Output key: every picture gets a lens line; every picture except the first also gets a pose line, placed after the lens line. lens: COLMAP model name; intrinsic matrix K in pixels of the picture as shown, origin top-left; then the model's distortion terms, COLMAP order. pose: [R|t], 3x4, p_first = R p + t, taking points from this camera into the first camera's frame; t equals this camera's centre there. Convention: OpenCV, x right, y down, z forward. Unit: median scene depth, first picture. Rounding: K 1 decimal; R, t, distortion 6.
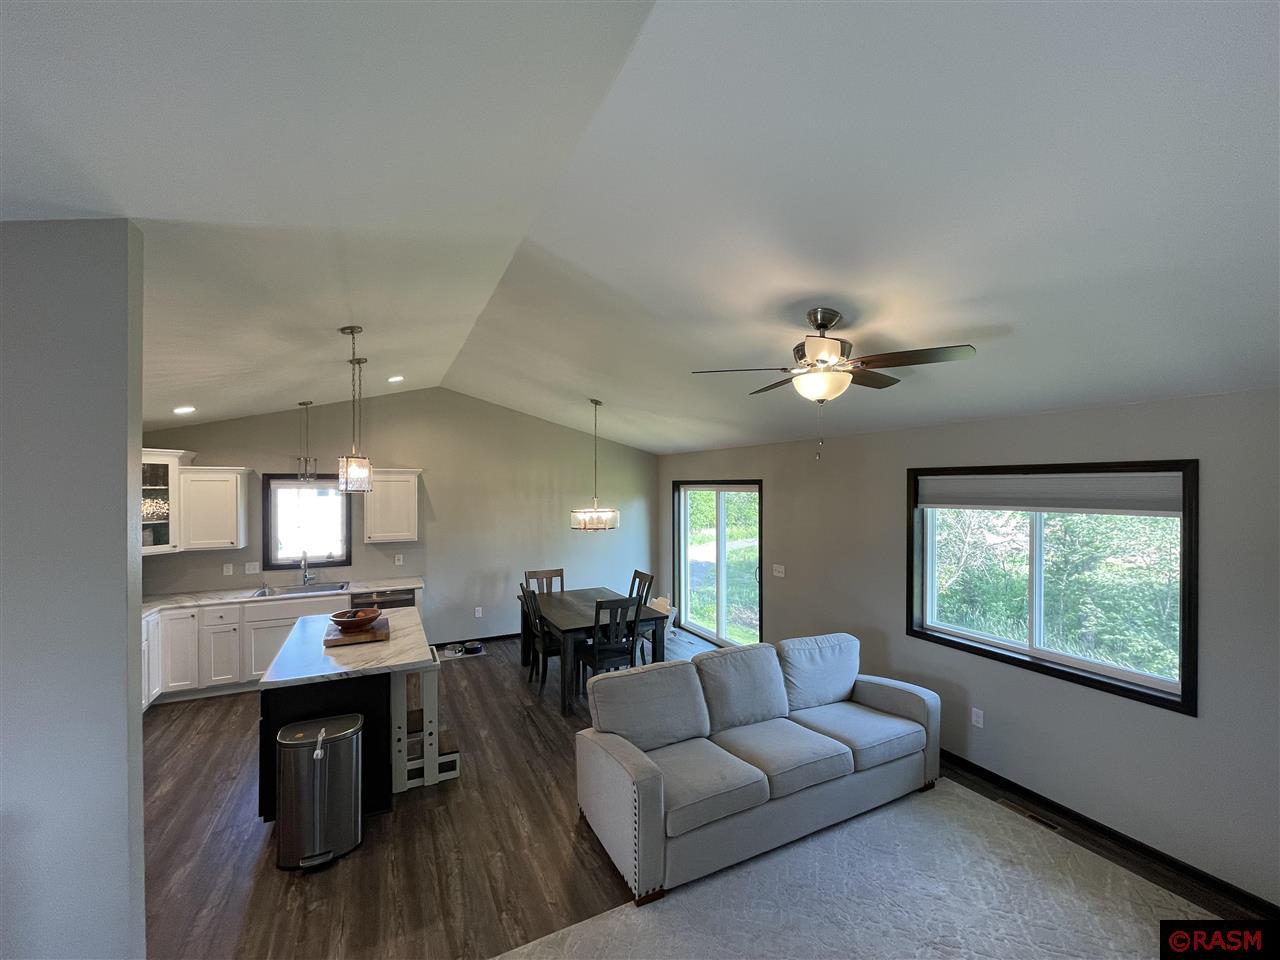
lens RADIAL K [[516.2, 0, 636.5], [0, 516.2, 488.1], [0, 0, 1]] dist [0.001722, -0.001315]
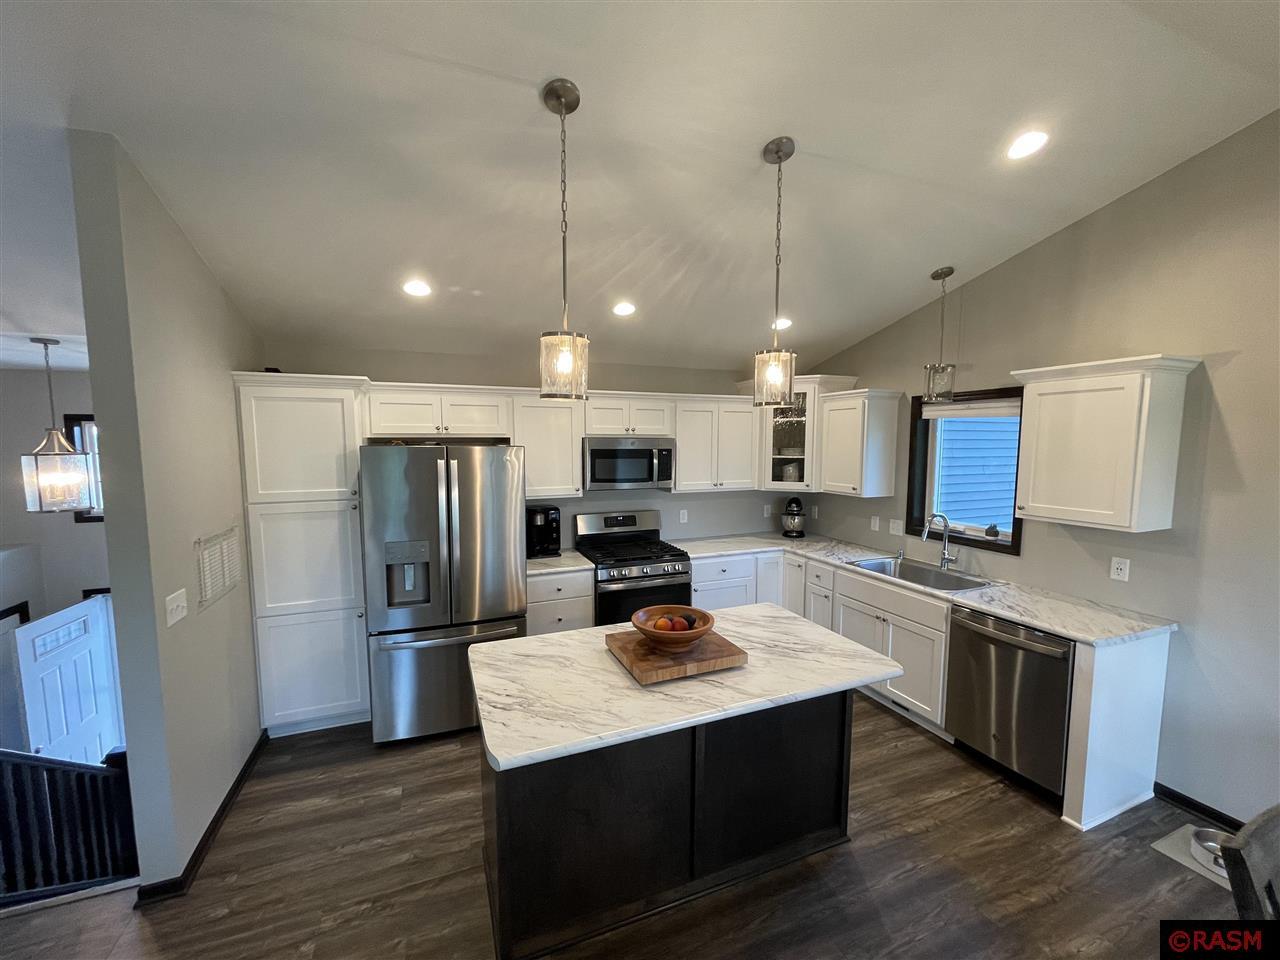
lens RADIAL K [[516.2, 0, 640.6], [0, 516.2, 490.3], [0, 0, 1]] dist [0.001722, -0.001315]
pose [[-0.072018, 0.097407, -0.992636, 0.007914], [-0.005242, 0.995169, 0.098036, 0.045866], [0.997390, 0.012264, -0.071159, 0.956741]]
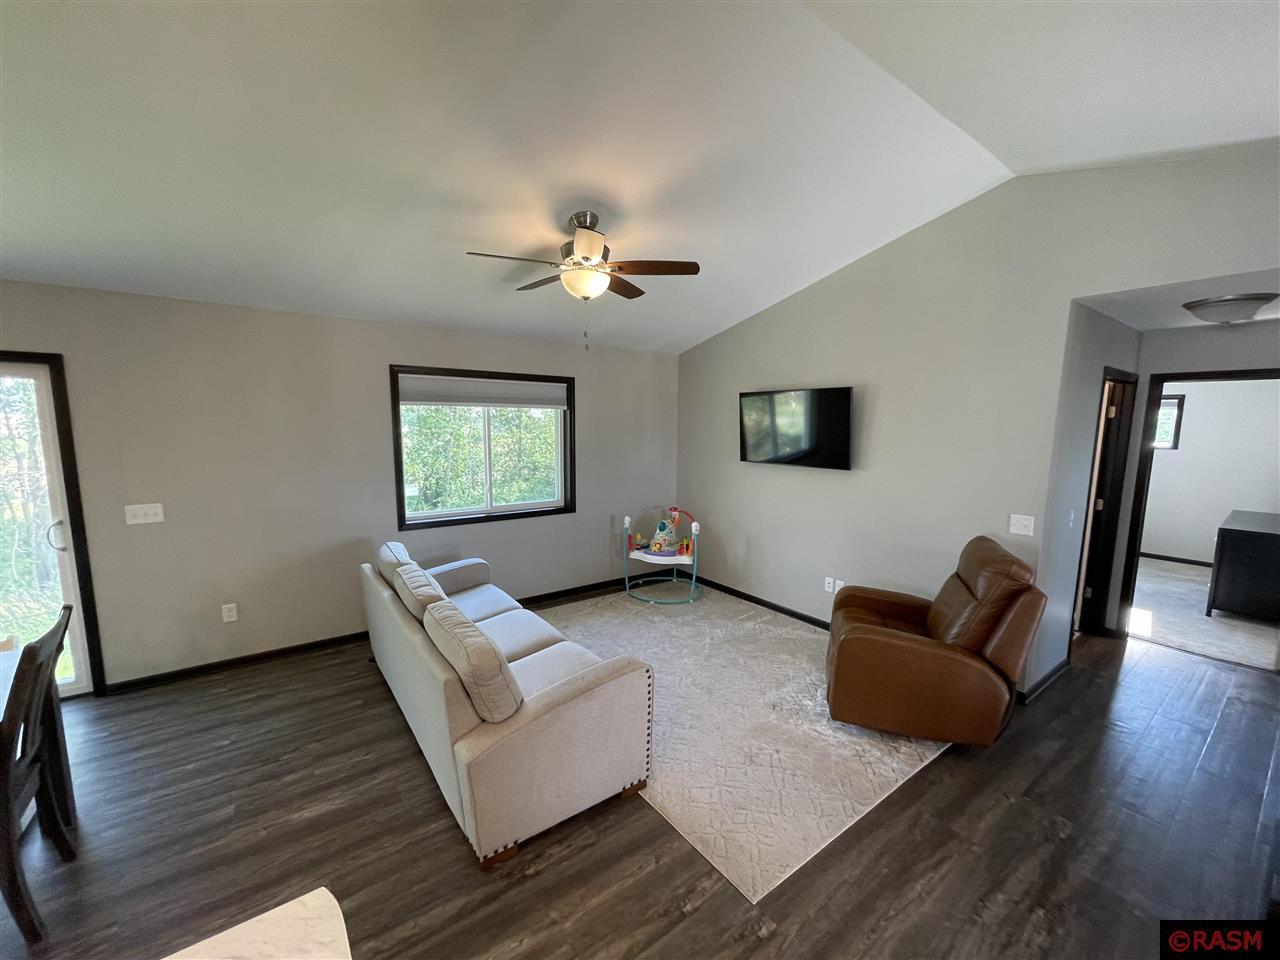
lens RADIAL K [[516.2, 0, 635.9], [0, 516.2, 486.4], [0, 0, 1]] dist [0.001722, -0.001315]
pose [[-0.174505, -0.123033, 0.976940, -0.554631], [-0.004639, 0.992255, 0.124133, 0.068800], [-0.984645, 0.017130, -0.173724, 0.728016]]
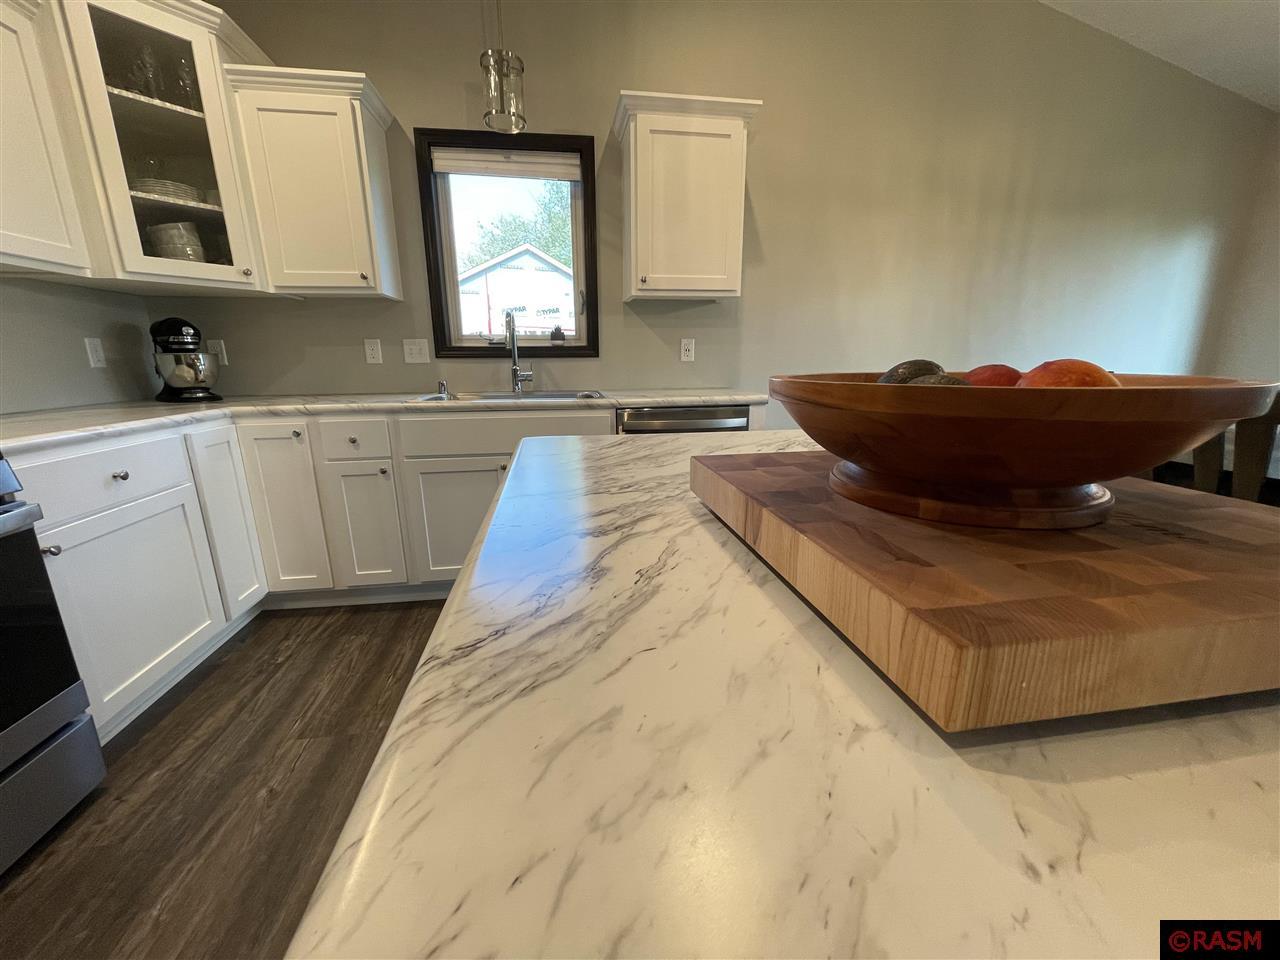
lens RADIAL K [[516.2, 0, 637.4], [0, 516.2, 486.1], [0, 0, 1]] dist [0.001722, -0.001315]
pose [[0.953041, 0.068724, -0.294939, -0.554159], [0.003746, 0.971161, 0.238394, 0.226972], [0.302817, -0.228304, 0.925300, 0.819376]]
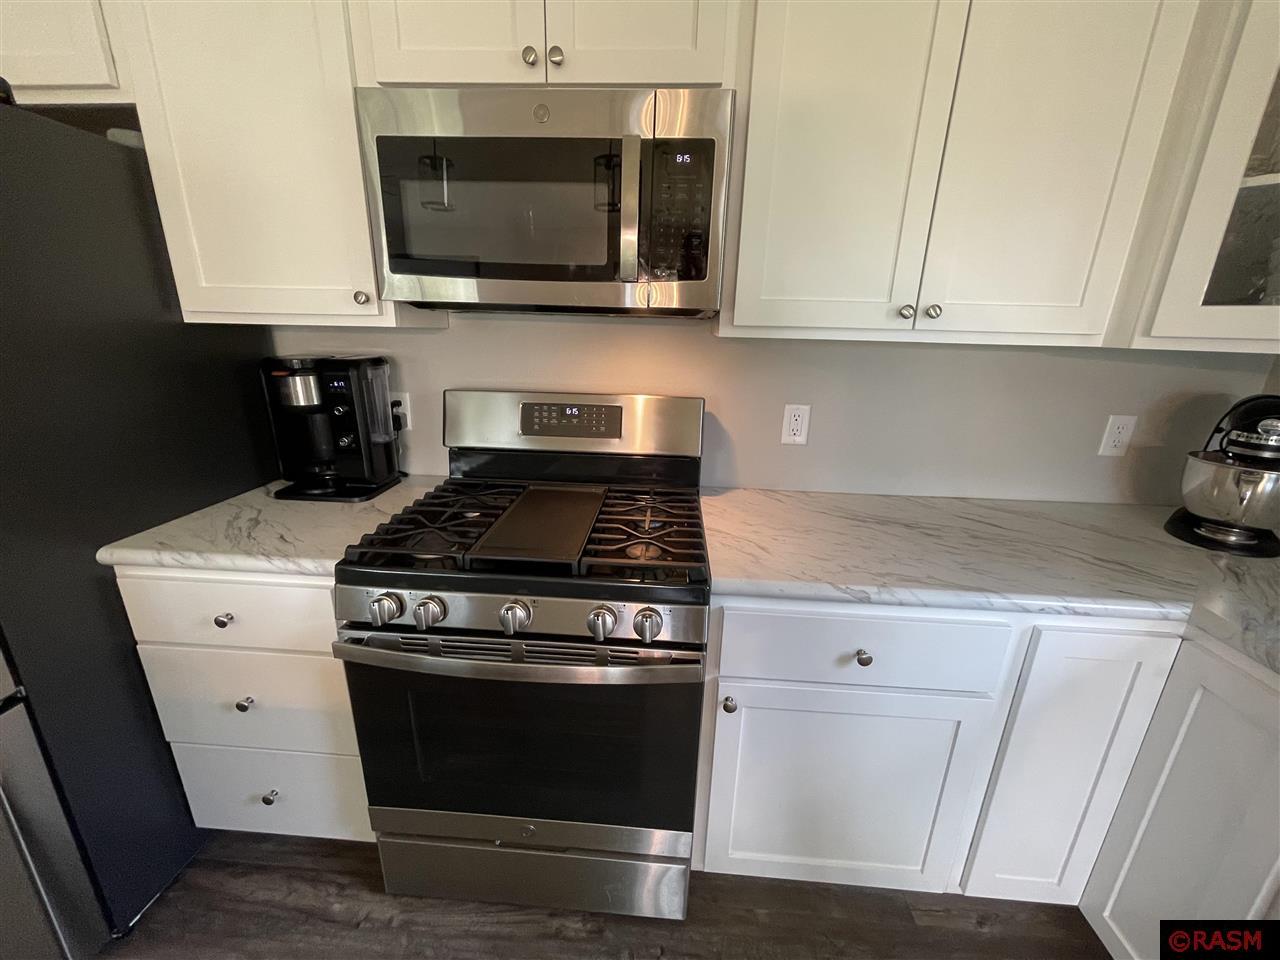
lens RADIAL K [[516.2, 0, 643.1], [0, 516.2, 491.1], [0, 0, 1]] dist [0.001722, -0.001315]
pose [[-0.501609, 0.257102, -0.826007, -0.768962], [-0.026656, 0.949770, 0.311811, 0.149616], [0.864684, 0.178425, -0.469560, 1.062541]]
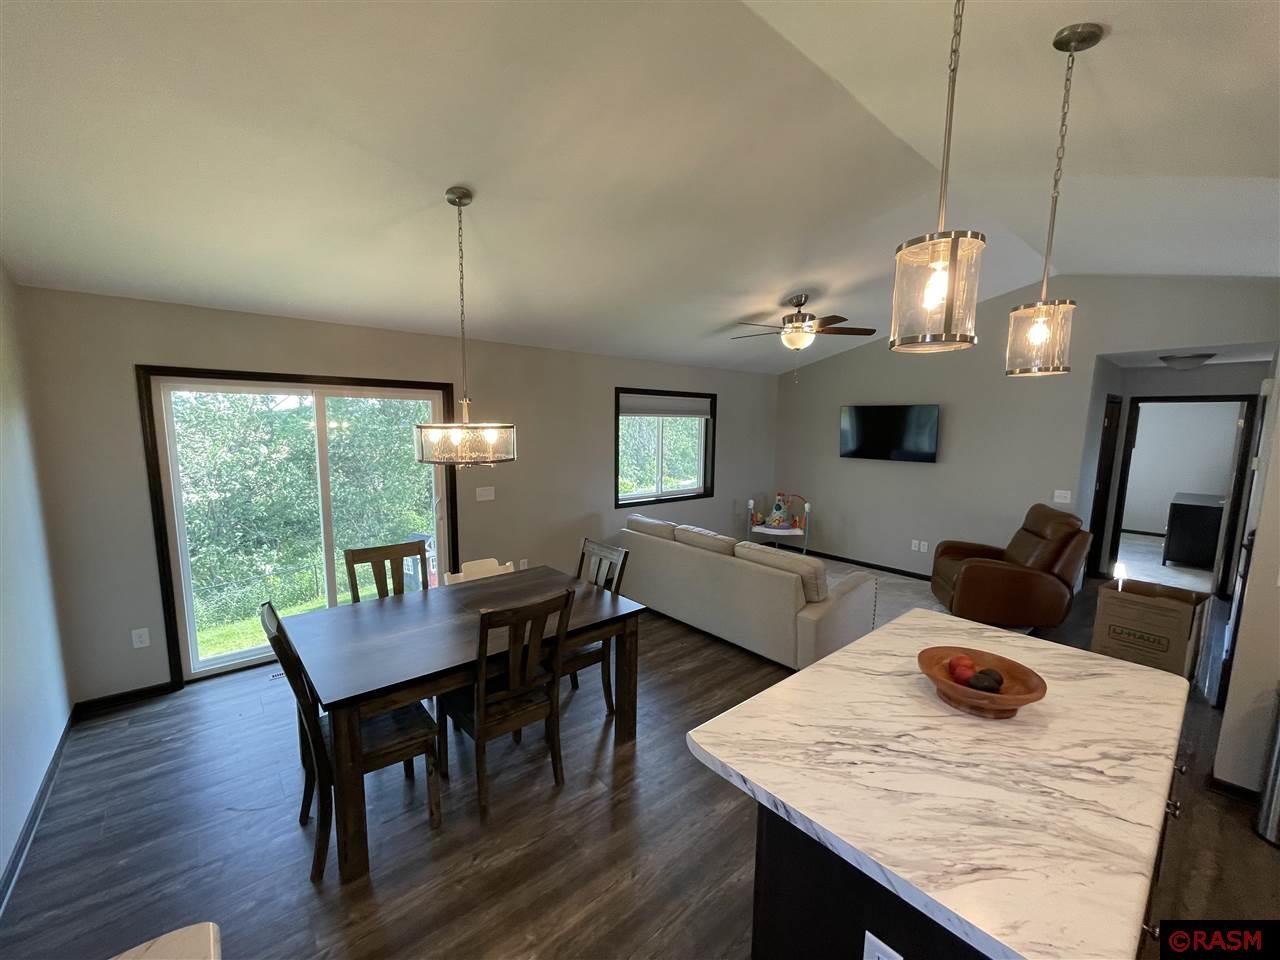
lens RADIAL K [[516.2, 0, 638.7], [0, 516.2, 486.1], [0, 0, 1]] dist [0.001722, -0.001315]
pose [[-0.246242, -0.121703, 0.961537, -0.830775], [-0.007885, 0.992304, 0.123578, 0.053203], [-0.969176, 0.022848, -0.245307, 1.304662]]
